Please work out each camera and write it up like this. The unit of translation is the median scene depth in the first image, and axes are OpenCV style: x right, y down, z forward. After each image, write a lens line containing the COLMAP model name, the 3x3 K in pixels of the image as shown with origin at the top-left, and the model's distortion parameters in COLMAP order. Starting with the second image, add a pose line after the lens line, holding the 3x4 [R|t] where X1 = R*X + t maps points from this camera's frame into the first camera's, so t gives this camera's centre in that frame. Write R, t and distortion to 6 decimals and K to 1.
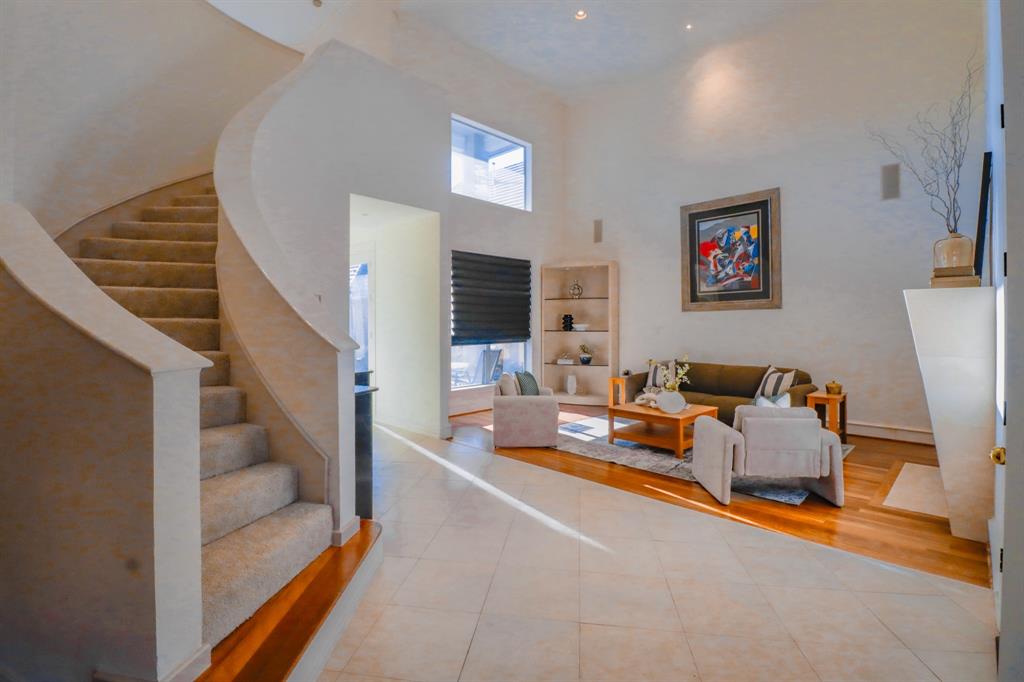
lens RADIAL K [[475.0, 0, 510.8], [0, 475.0, 325.9], [0, 0, 1]] dist [0.003845, -0.015868]
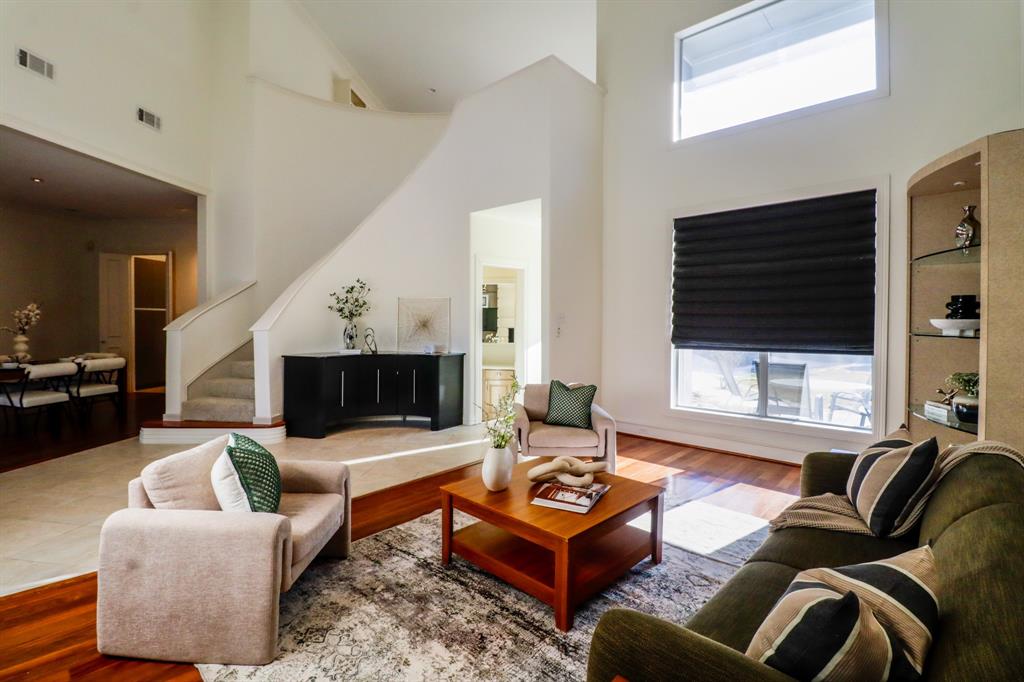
lens RADIAL K [[475.0, 0, 510.8], [0, 475.0, 325.9], [0, 0, 1]] dist [0.003845, -0.015868]
pose [[0.016797, 0.005925, -0.999841, 0.584038], [-0.007939, 0.999952, 0.005792, 0.003515], [0.999827, 0.007841, 0.016843, 0.692503]]
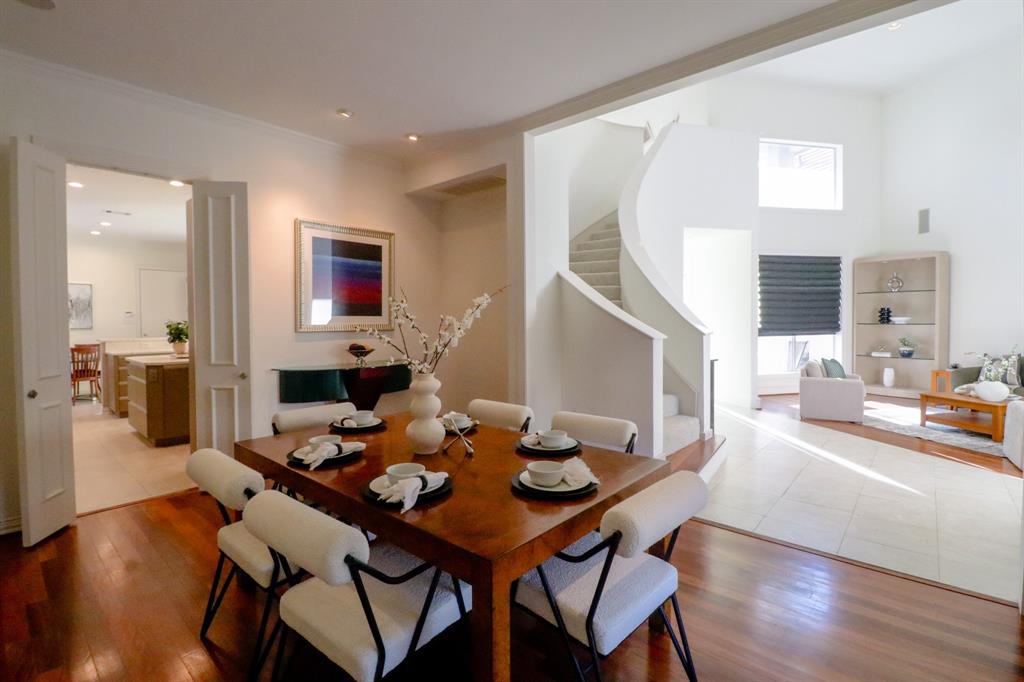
lens RADIAL K [[475.0, 0, 510.8], [0, 475.0, 325.9], [0, 0, 1]] dist [0.003845, -0.015868]
pose [[0.837153, 0.003779, -0.546956, 0.005480], [0.004026, 0.999906, 0.013069, -0.001895], [0.546954, -0.013143, 0.837059, -0.305758]]
